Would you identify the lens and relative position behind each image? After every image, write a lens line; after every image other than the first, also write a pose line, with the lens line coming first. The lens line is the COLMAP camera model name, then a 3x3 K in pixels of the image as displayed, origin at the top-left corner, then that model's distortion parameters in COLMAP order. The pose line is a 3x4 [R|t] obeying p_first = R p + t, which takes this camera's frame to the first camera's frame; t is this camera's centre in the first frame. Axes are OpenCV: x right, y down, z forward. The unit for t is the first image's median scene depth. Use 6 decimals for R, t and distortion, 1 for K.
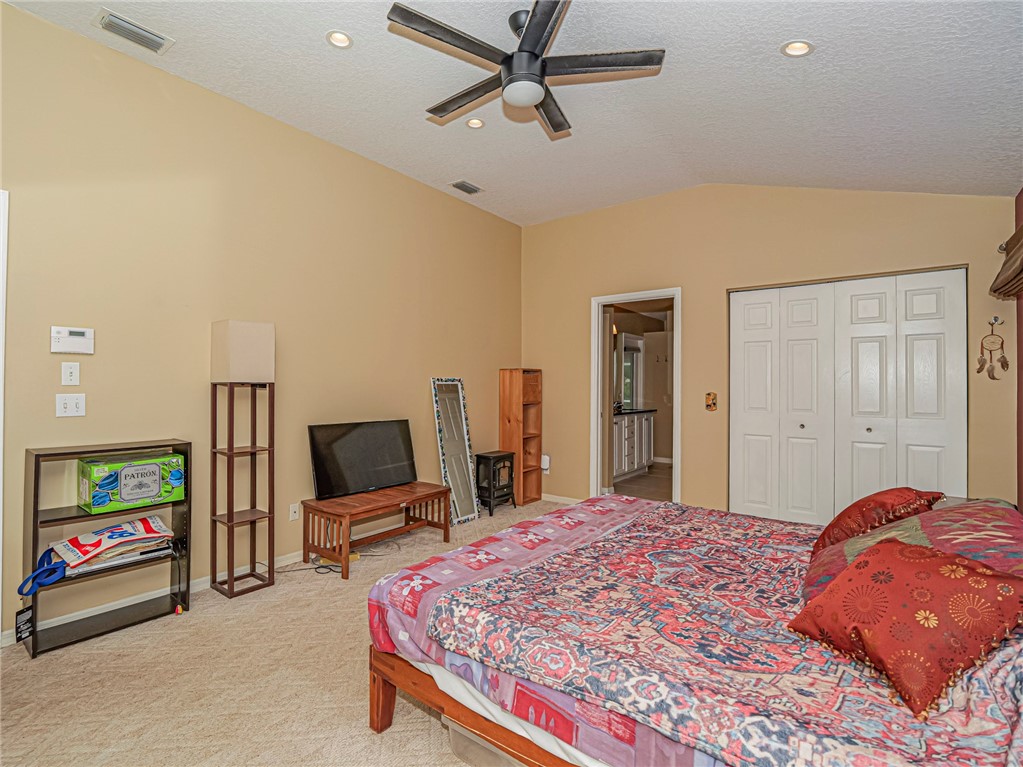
lens RADIAL K [[491.8, 0, 511.5], [0, 491.8, 383.5], [0, 0, 1]] dist [-0.016598, 0.000522]
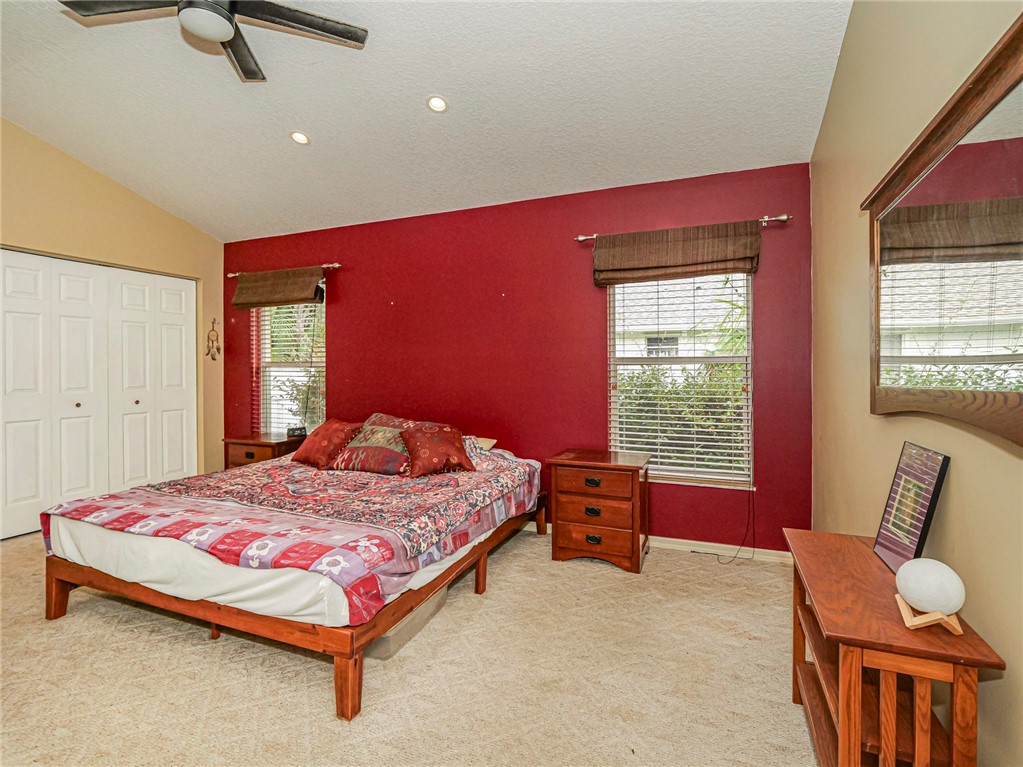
lens RADIAL K [[491.8, 0, 511.5], [0, 491.8, 383.5], [0, 0, 1]] dist [-0.016598, 0.000522]
pose [[-0.276774, -0.030449, 0.960452, -1.295598], [-0.006161, 0.999534, 0.029913, 0.021789], [-0.960915, 0.002362, -0.276833, 0.977899]]
